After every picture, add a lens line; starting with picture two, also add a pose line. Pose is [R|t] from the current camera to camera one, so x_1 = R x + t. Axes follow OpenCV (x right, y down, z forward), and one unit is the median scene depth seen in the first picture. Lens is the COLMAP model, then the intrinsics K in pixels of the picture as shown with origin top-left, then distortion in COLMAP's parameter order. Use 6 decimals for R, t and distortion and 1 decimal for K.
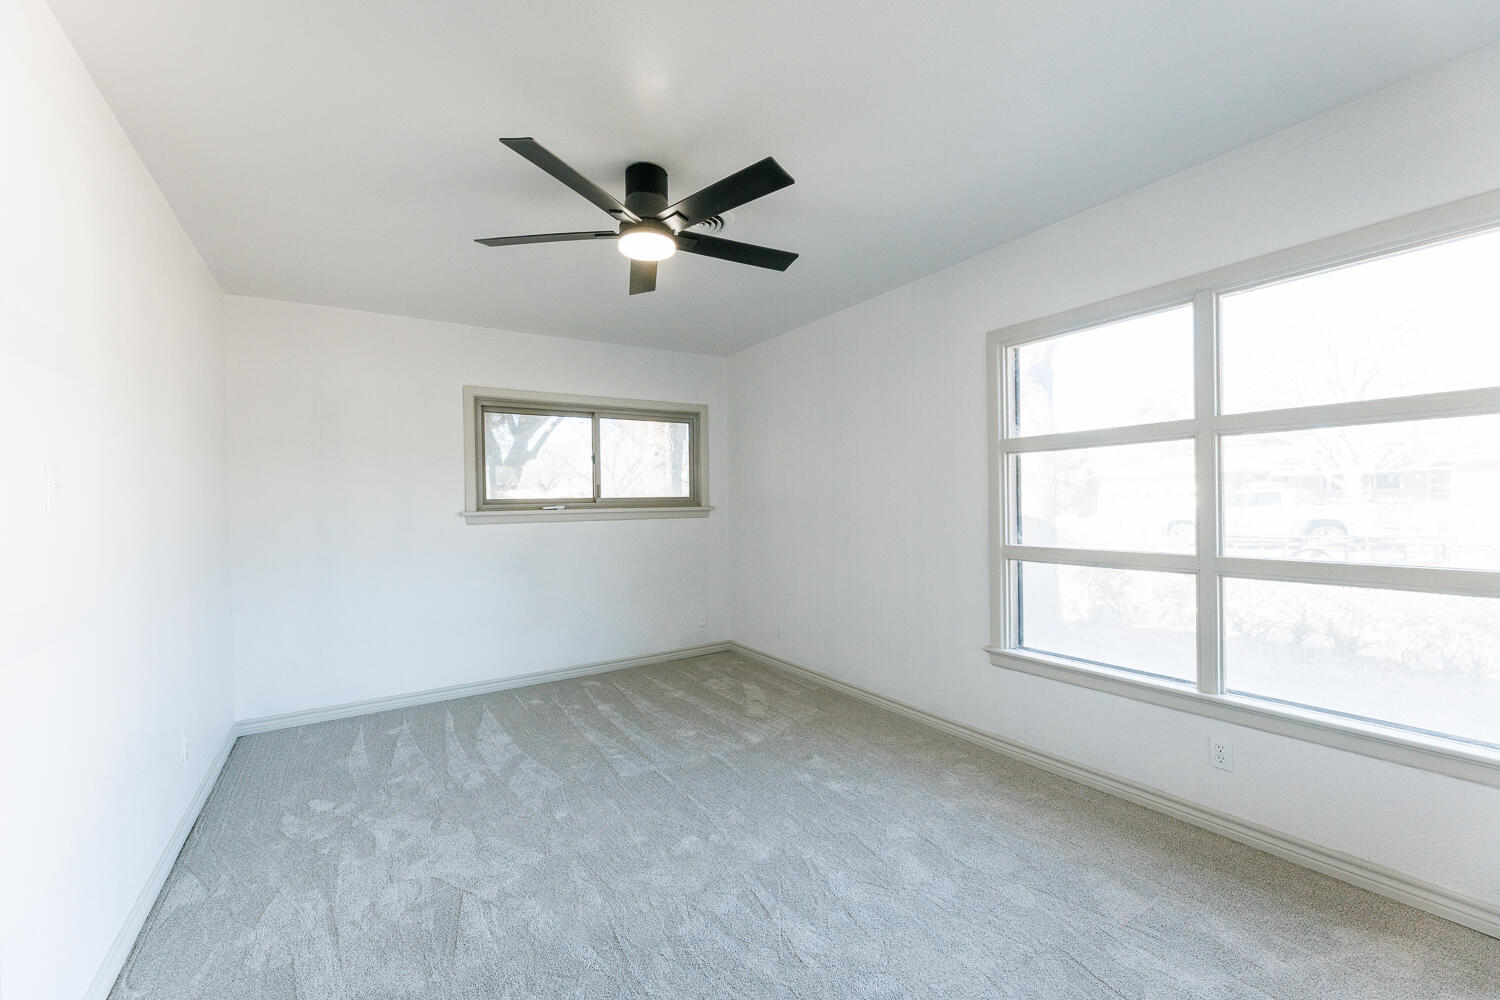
lens RADIAL K [[608.7, 0, 746.4], [0, 608.7, 496.6], [0, 0, 1]] dist [0.001012, 0.000130]
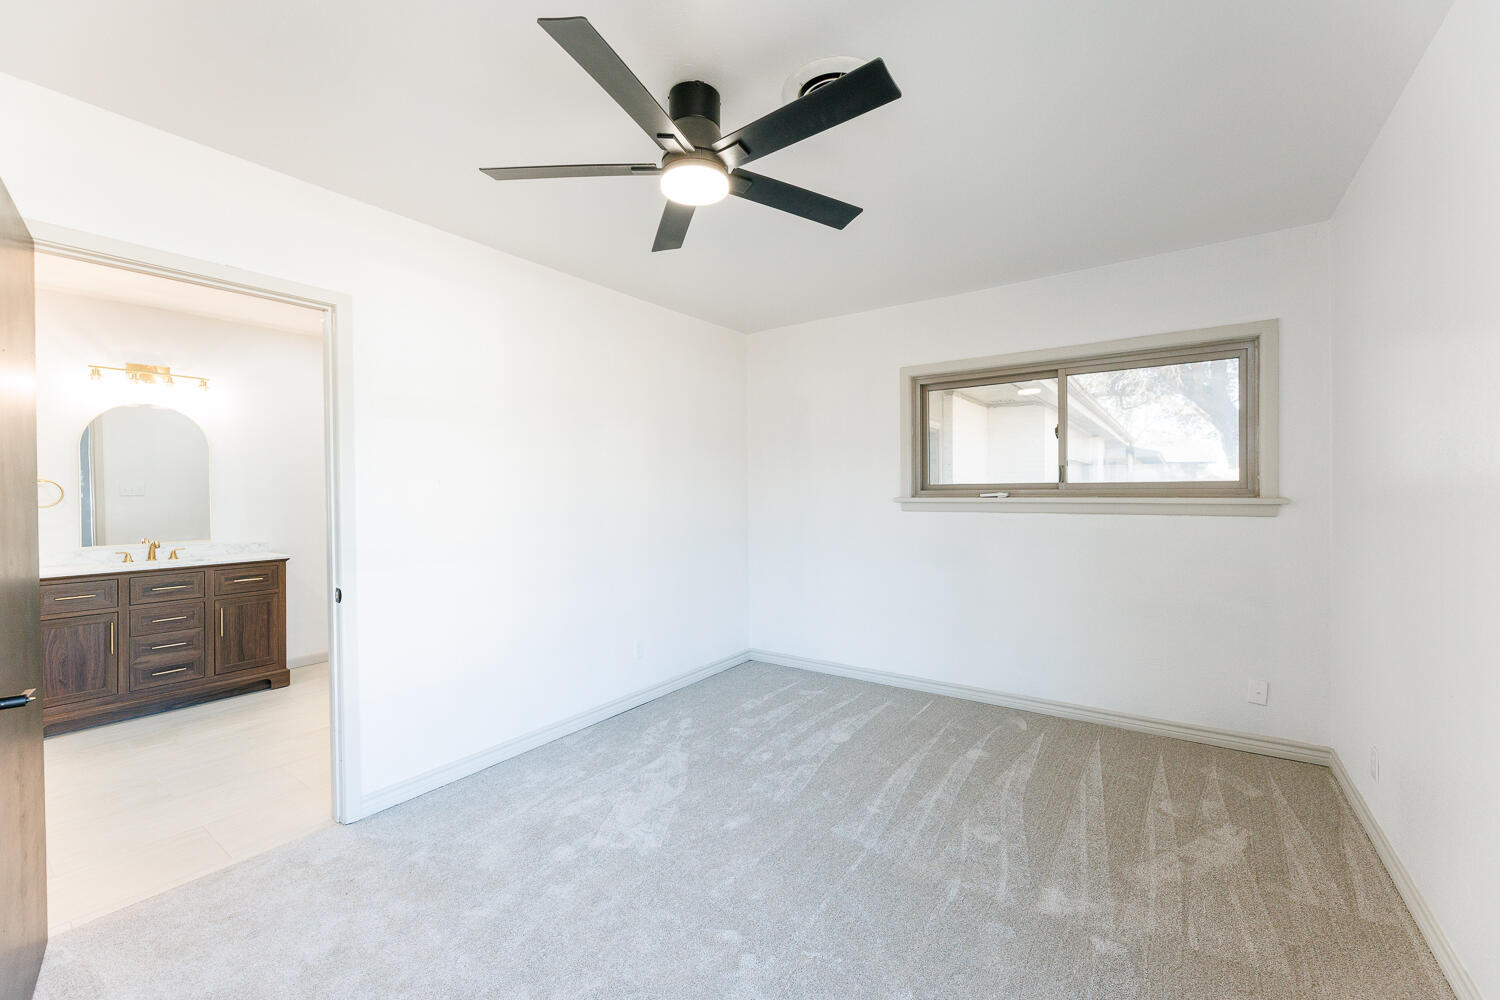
lens RADIAL K [[605.4, 0, 749.7], [0, 605.4, 484.8], [0, 0, 1]] dist [0.002472, 0.000440]
pose [[0.376775, 0.006421, -0.926282, 0.344636], [0.008156, 0.999914, 0.010249, -0.007166], [0.926269, -0.011416, 0.376691, 0.413130]]
